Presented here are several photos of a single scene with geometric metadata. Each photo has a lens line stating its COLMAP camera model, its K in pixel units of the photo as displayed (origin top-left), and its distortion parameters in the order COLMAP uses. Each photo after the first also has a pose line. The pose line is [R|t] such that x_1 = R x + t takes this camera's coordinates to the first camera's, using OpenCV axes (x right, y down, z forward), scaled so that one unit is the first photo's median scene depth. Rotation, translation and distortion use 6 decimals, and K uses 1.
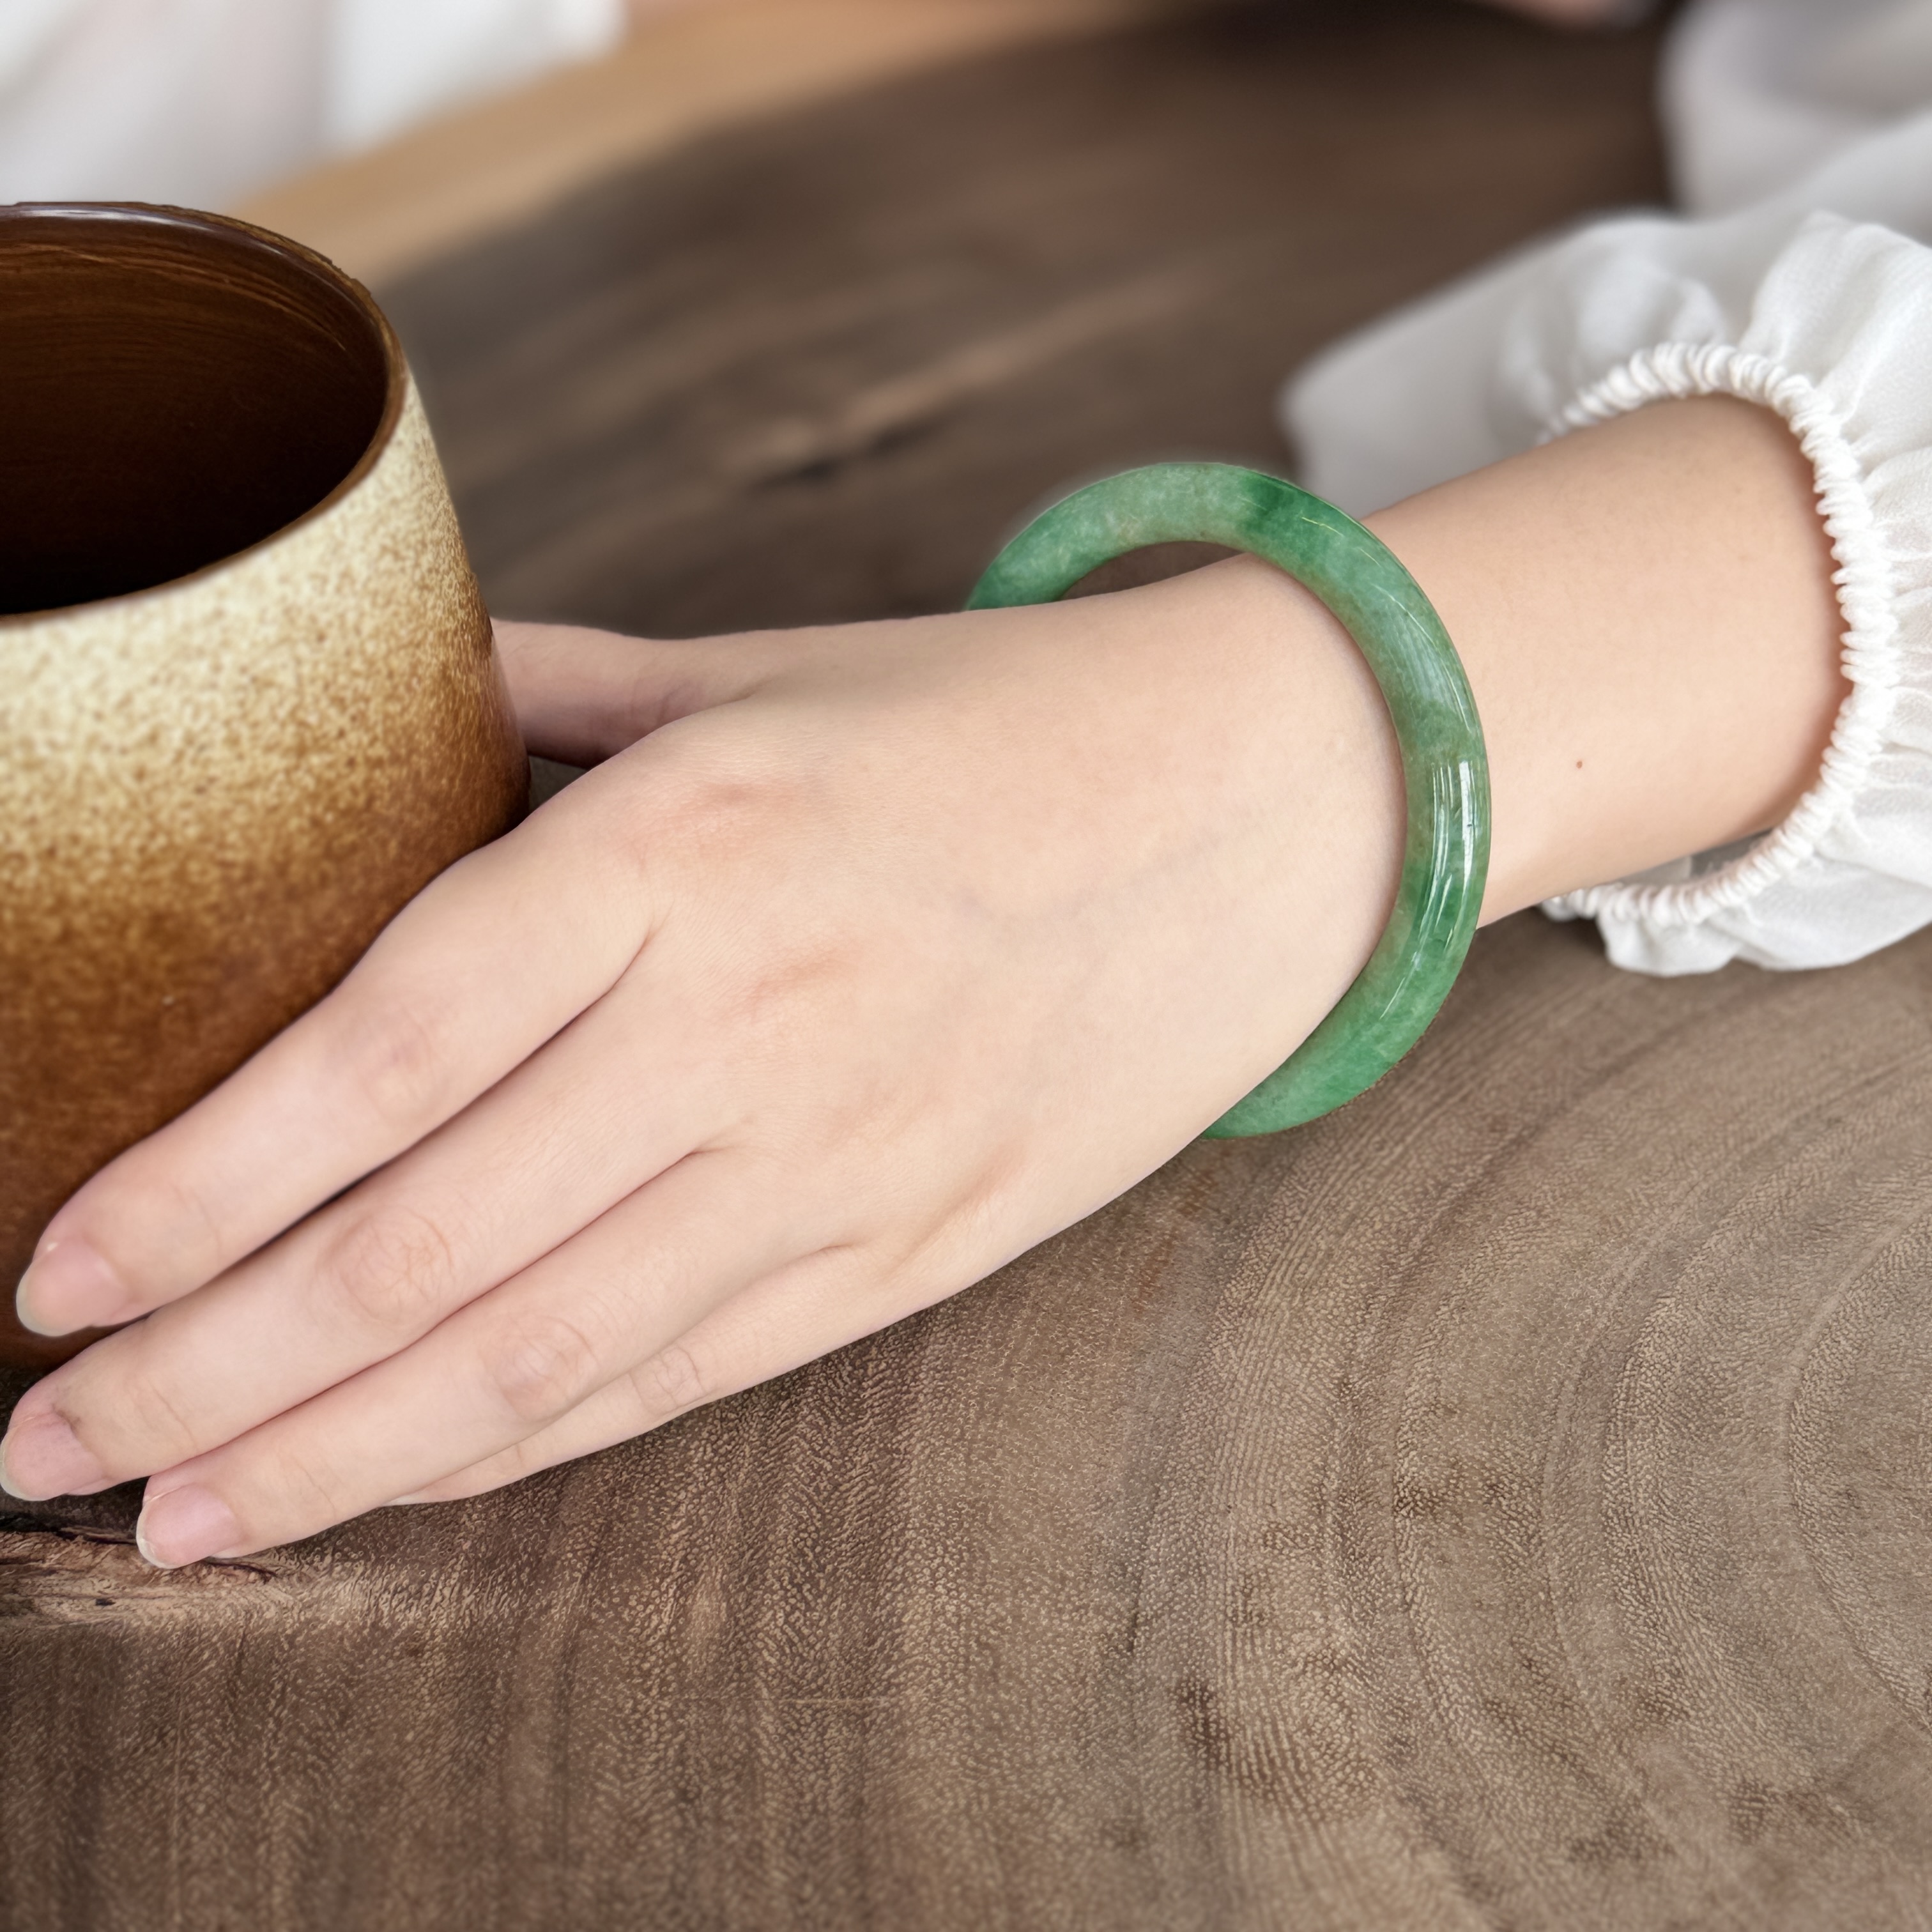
lens RADIAL K [[3365.5, 0, 966.0], [0, 3365.5, 966.0], [0, 0, 1]] dist [0.206045, -0.407038]
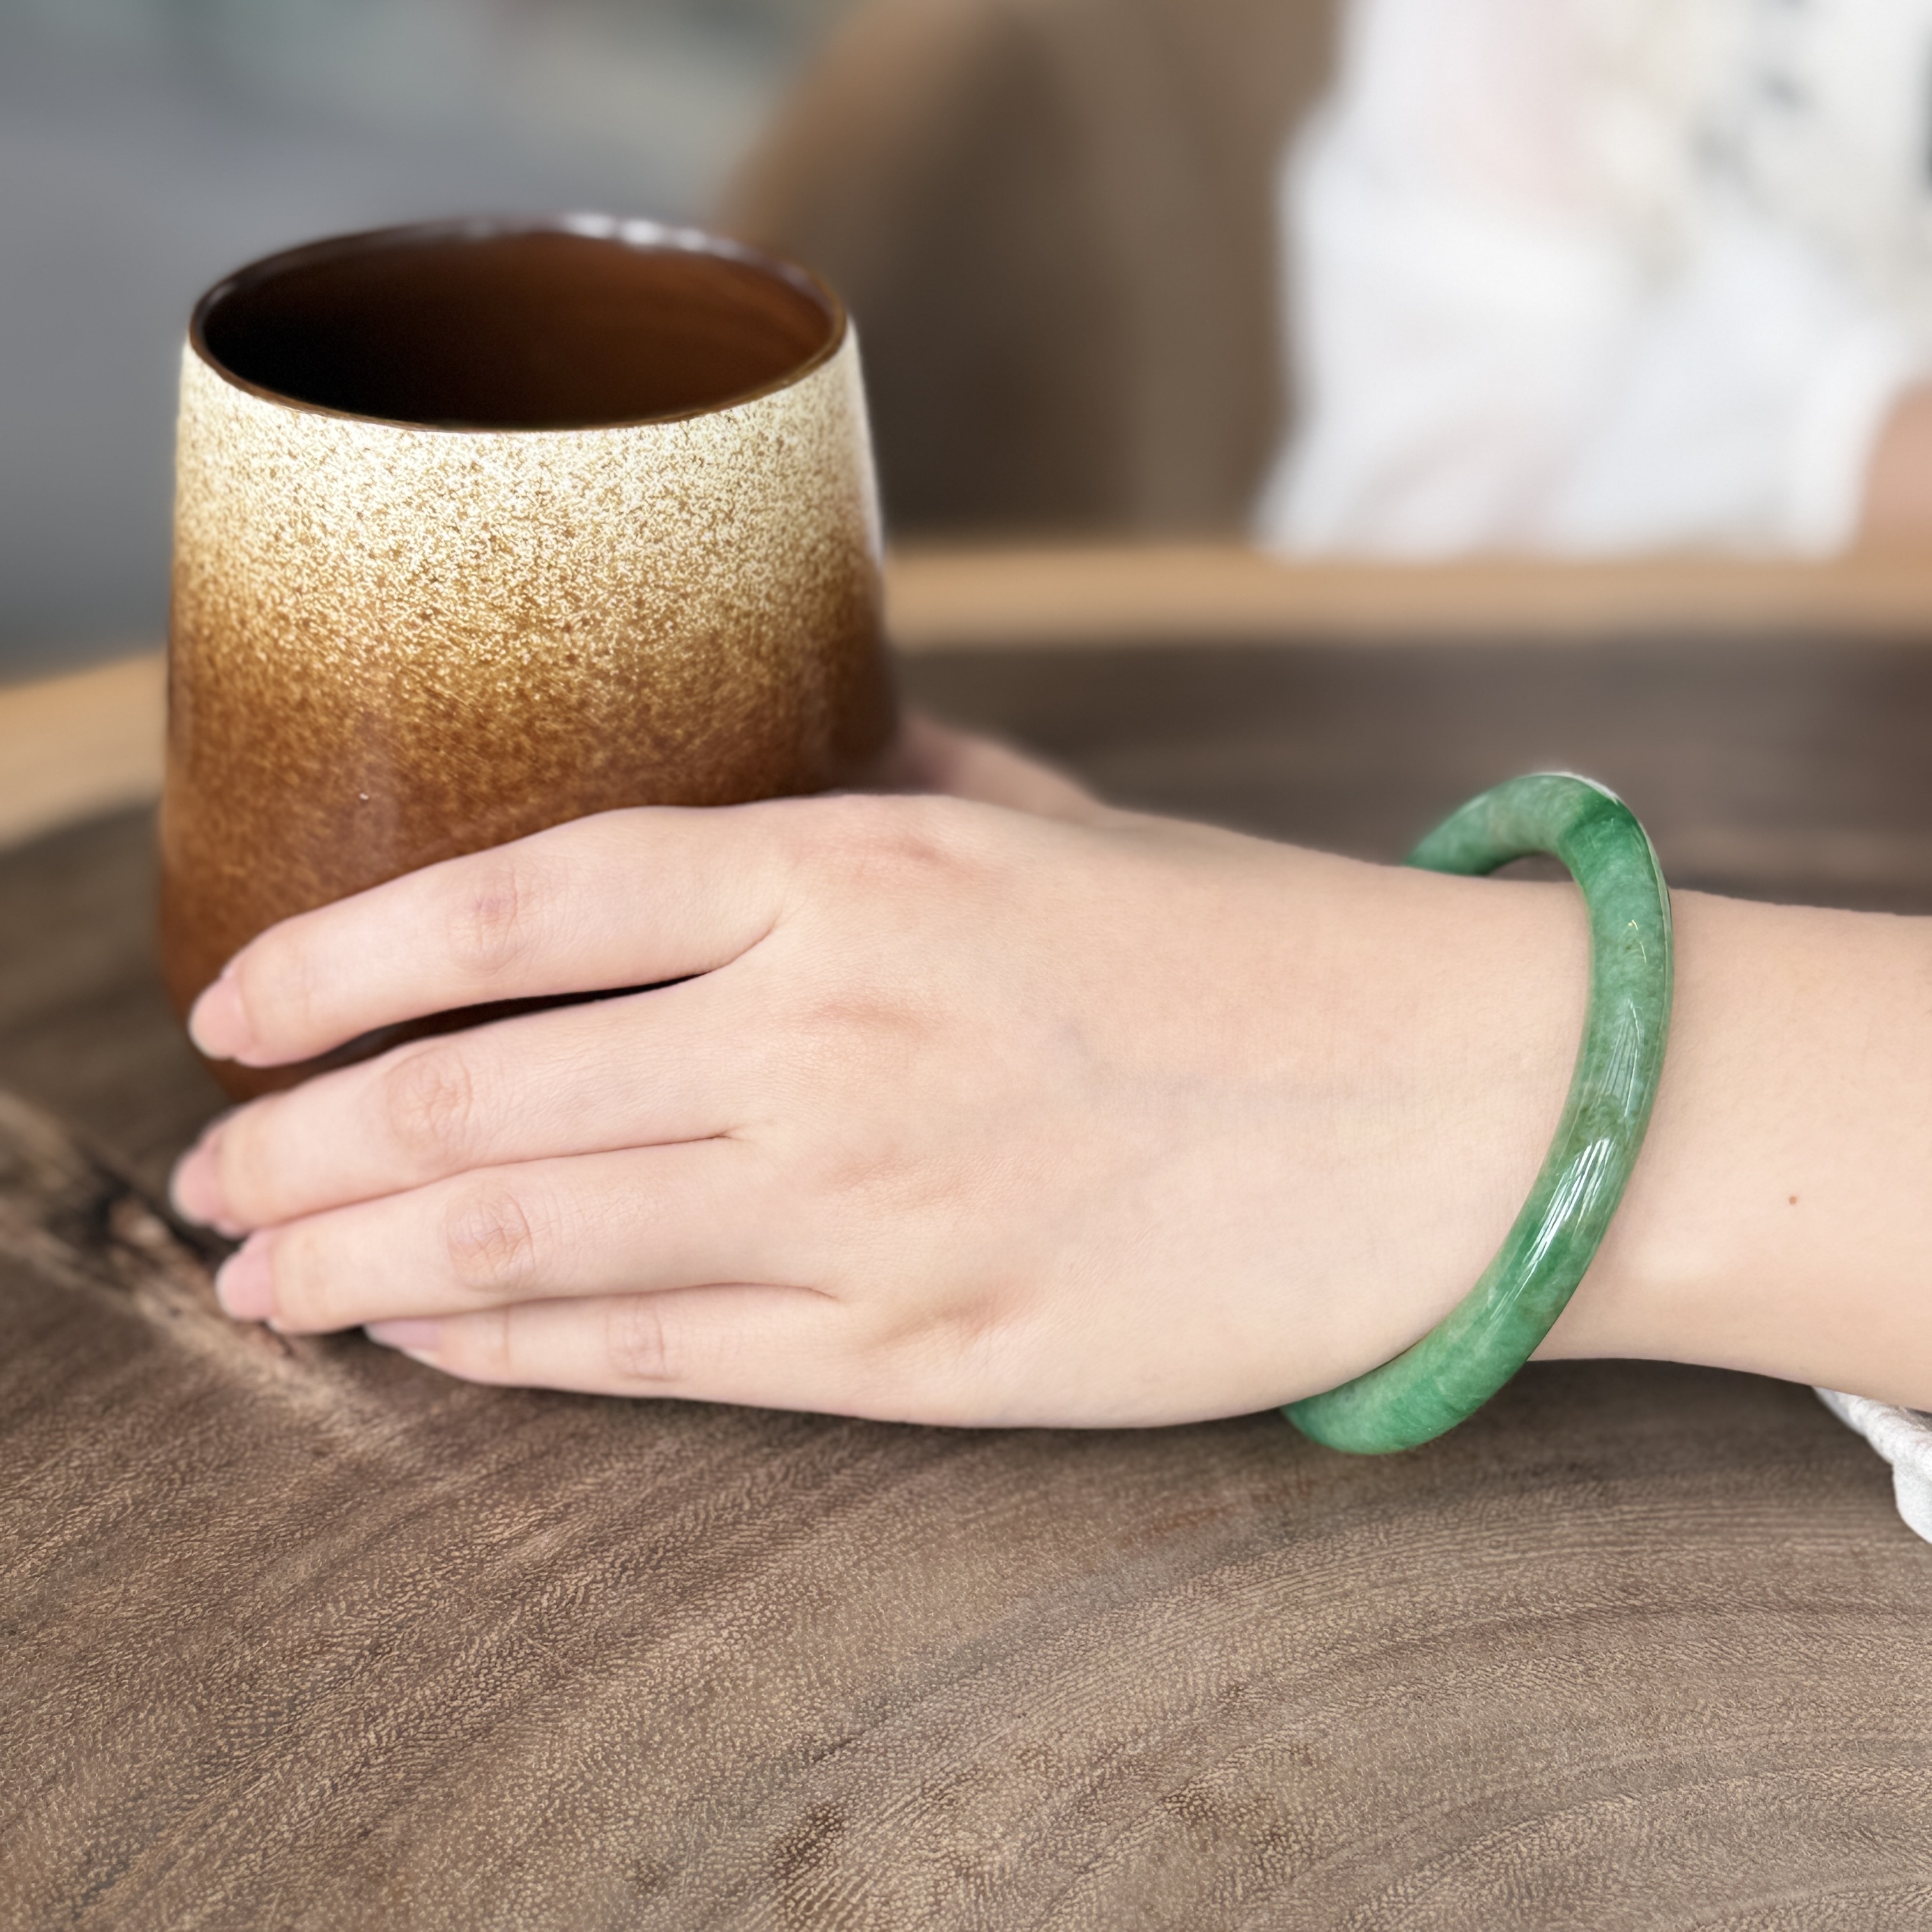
lens RADIAL K [[3363.7, 0, 947.2], [0, 3363.7, 975.0], [0, 0, 1]] dist [0.222378, -0.523399]
pose [[0.768496, 0.333327, -0.546175, 0.525767], [-0.443478, 0.892785, -0.079137, 0.062793], [0.461238, 0.303033, 0.833925, 0.147058]]
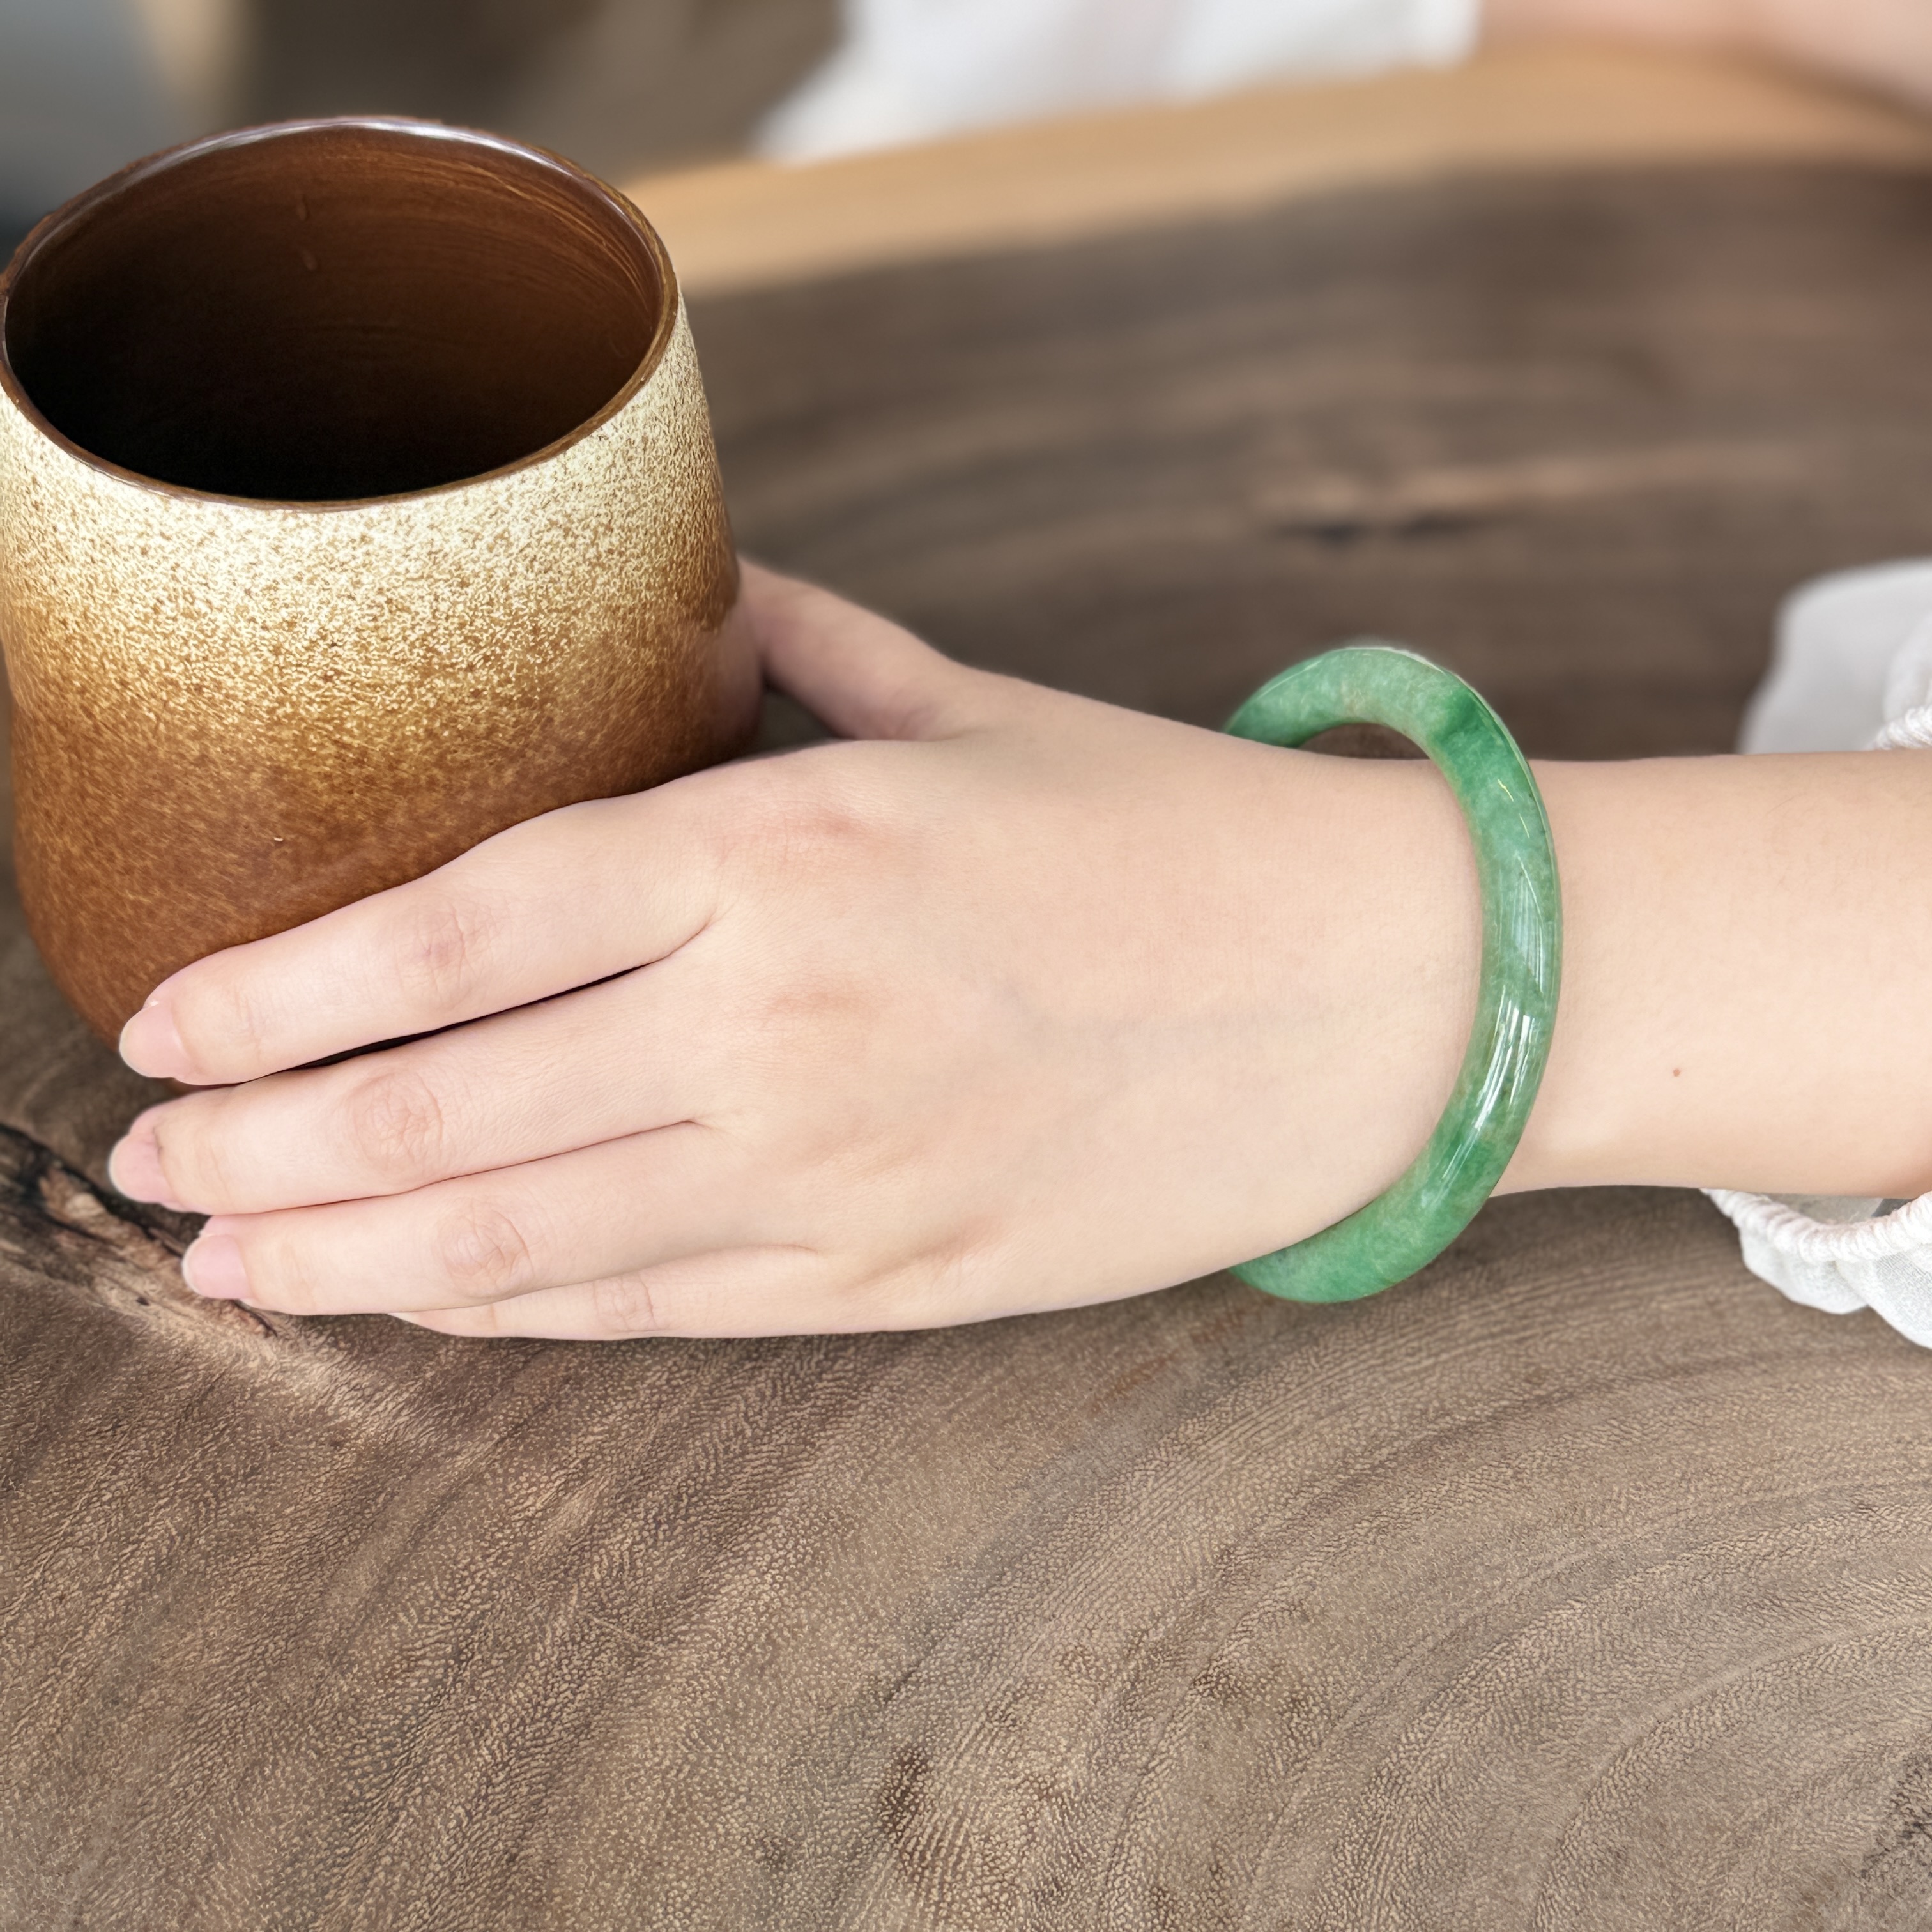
lens RADIAL K [[3365.5, 0, 966.0], [0, 3365.5, 966.0], [0, 0, 1]] dist [0.206045, -0.407038]
pose [[0.886103, 0.343020, -0.311704, 0.324852], [-0.326342, 0.939295, 0.105949, -0.138682], [0.329125, 0.007840, 0.944254, -0.009899]]
